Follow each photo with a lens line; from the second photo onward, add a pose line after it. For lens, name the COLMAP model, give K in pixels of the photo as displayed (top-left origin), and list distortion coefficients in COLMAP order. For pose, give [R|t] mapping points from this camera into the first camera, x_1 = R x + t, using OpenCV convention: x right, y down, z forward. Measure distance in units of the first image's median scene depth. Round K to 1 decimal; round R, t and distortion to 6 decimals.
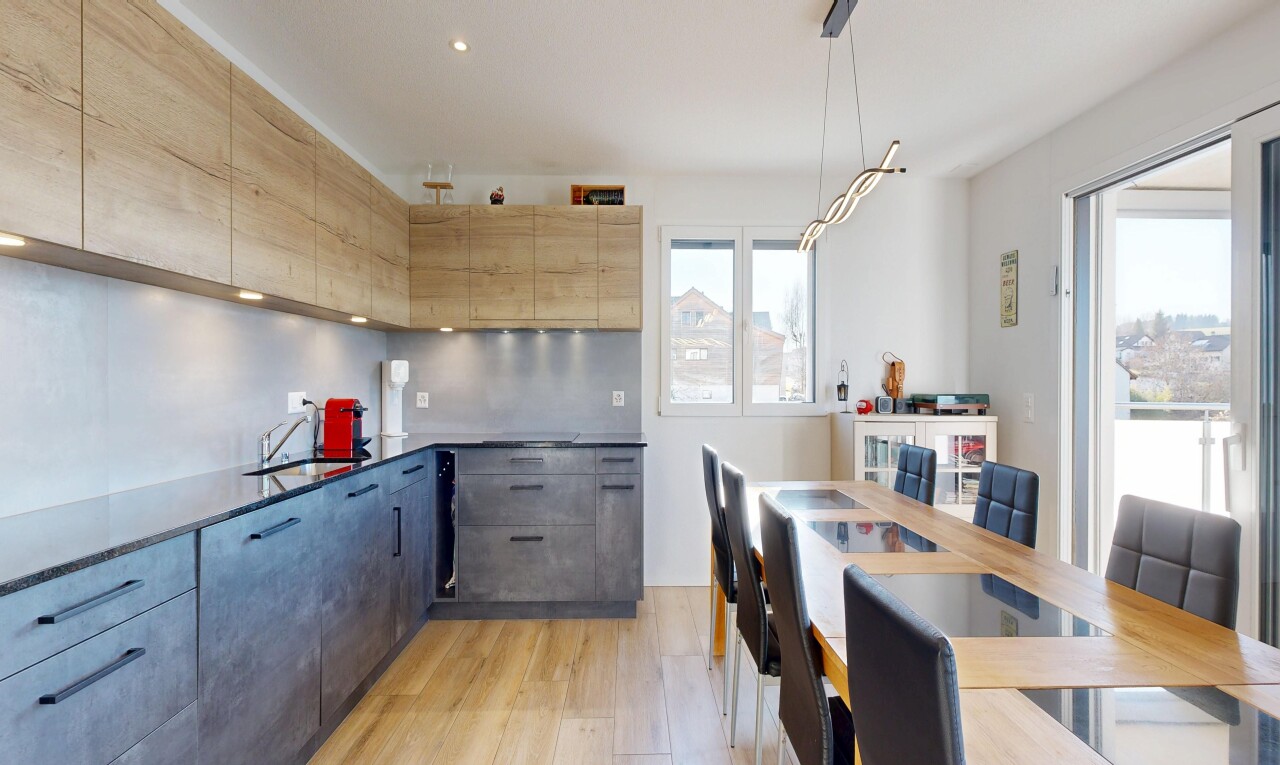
lens RADIAL K [[517.6, 0, 651.2], [0, 517.6, 381.6], [0, 0, 1]] dist [0.001446, 0.000559]
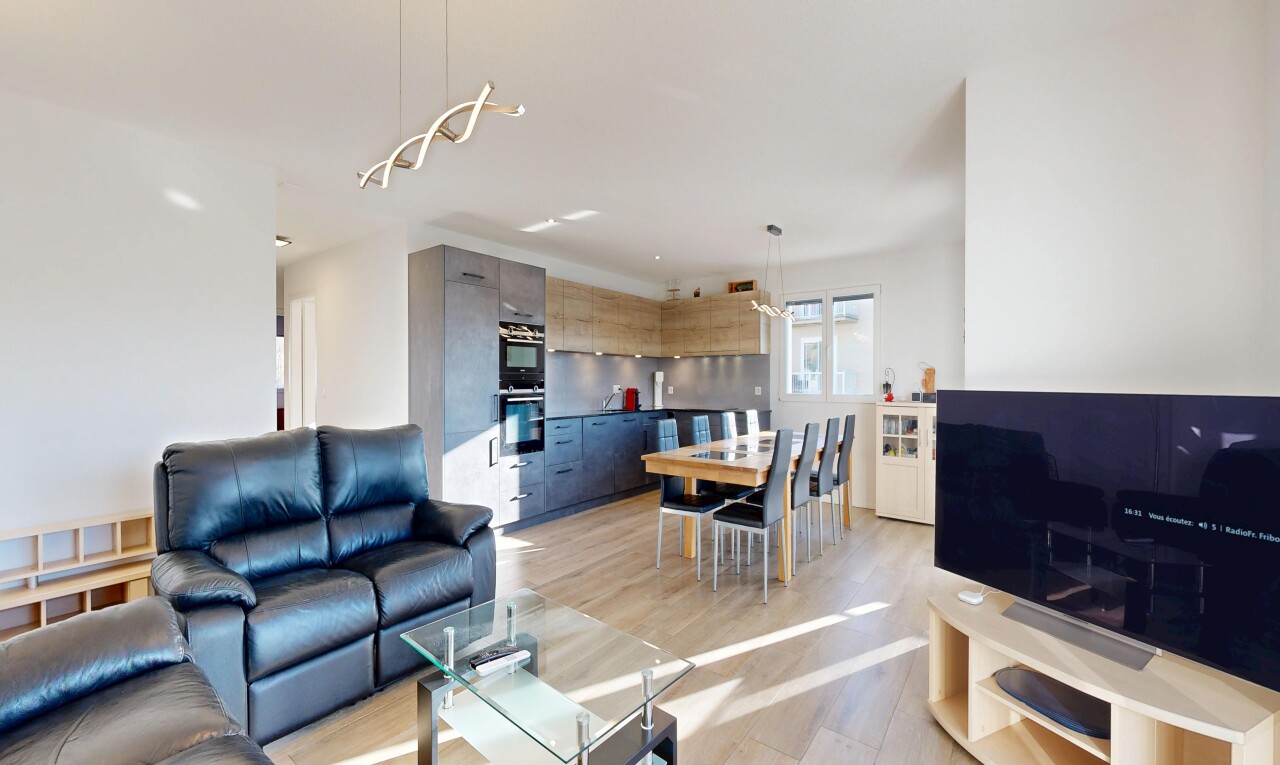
lens RADIAL K [[559.0, 0, 640.1], [0, 559.0, 384.8], [0, 0, 1]] dist [-0.000406, -0.000020]
pose [[0.778110, 0.005265, -0.628106, 0.950160], [-0.002702, 0.999984, 0.005035, 0.002604], [0.628122, -0.002221, 0.778111, -0.905382]]
